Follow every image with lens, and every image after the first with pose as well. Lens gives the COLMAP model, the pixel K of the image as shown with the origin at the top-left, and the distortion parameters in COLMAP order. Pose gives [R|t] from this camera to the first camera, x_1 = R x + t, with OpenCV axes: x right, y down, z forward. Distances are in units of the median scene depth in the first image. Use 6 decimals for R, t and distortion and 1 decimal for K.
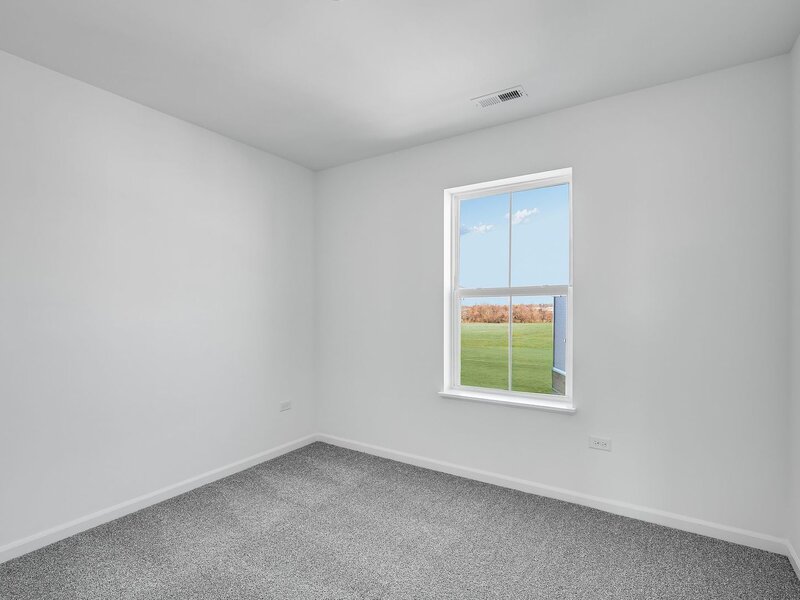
lens RADIAL K [[406.5, 0, 401.2], [0, 406.5, 300.4], [0, 0, 1]] dist [-0.018150, 0.004635]
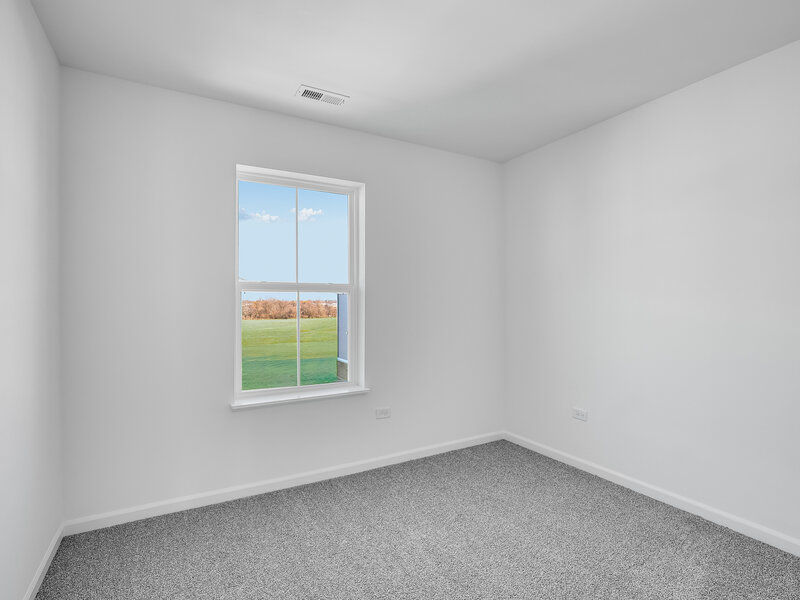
lens RADIAL K [[406.5, 0, 401.7], [0, 406.5, 302.5], [0, 0, 1]] dist [-0.018150, 0.004635]
pose [[0.475323, 0.020895, 0.879563, -0.490150], [-0.020828, 0.999705, -0.012493, 0.023271], [-0.879565, -0.012381, 0.475618, 0.301124]]
